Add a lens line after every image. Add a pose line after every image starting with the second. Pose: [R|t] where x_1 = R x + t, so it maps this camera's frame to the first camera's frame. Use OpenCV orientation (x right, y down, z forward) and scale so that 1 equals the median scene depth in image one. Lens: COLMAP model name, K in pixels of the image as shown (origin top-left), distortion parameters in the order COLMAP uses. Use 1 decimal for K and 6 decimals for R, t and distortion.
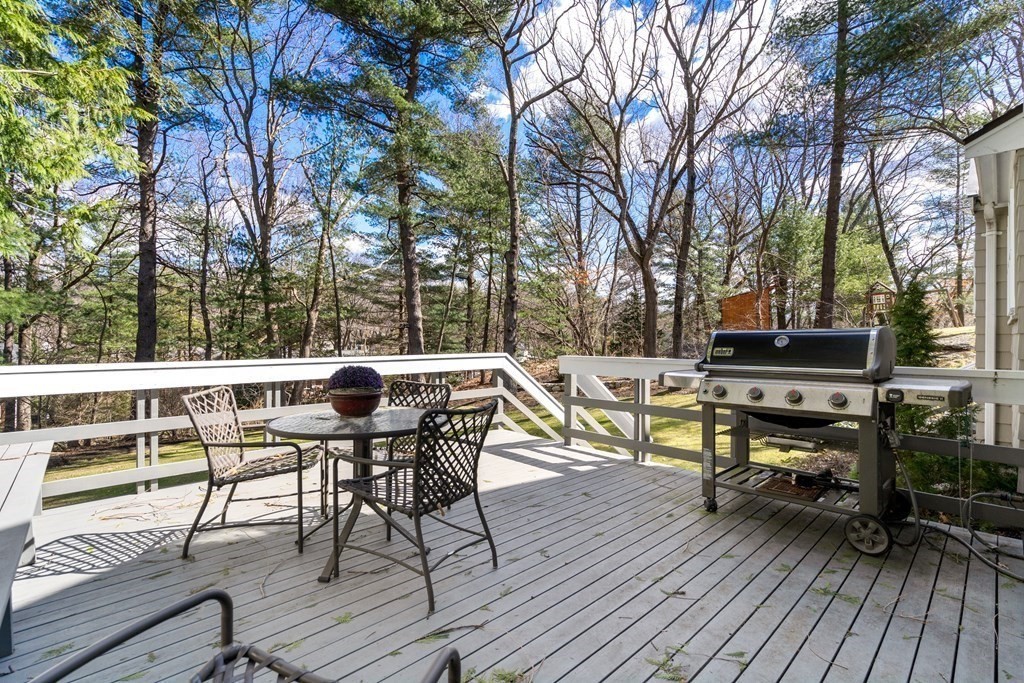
lens RADIAL K [[468.2, 0, 511.1], [0, 468.2, 341.4], [0, 0, 1]] dist [0.001130, 0.000895]
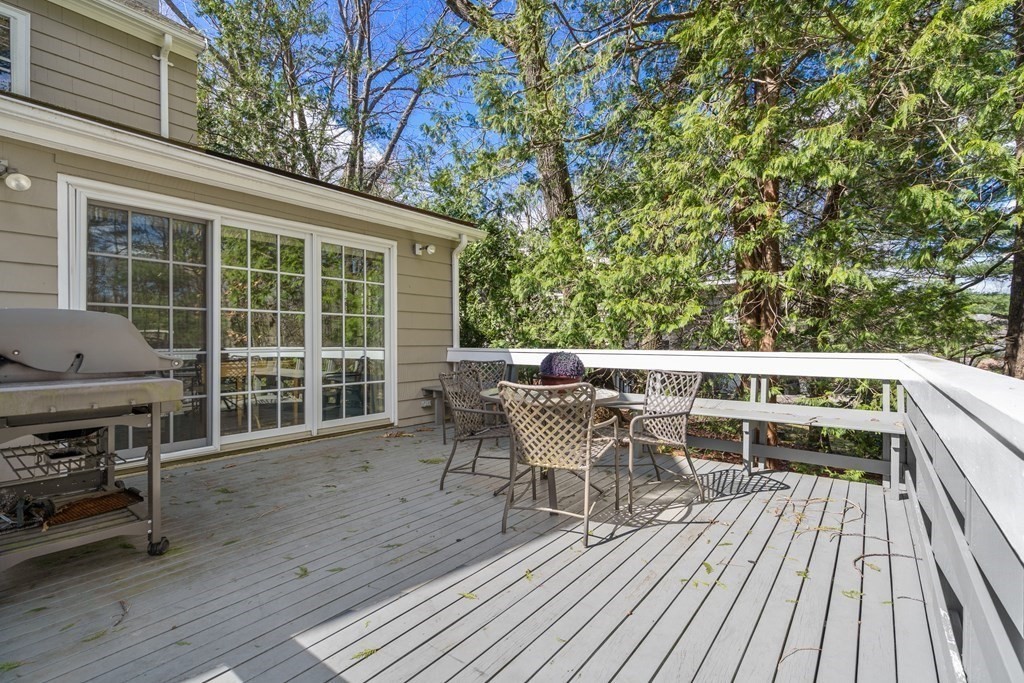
lens RADIAL K [[468.2, 0, 512.2], [0, 468.2, 339.4], [0, 0, 1]] dist [0.001130, 0.000895]
pose [[-0.988662, 0.003727, -0.150109, -0.029025], [0.002215, 0.999945, 0.010236, 0.007700], [0.150139, 0.009788, -0.988616, 2.051154]]
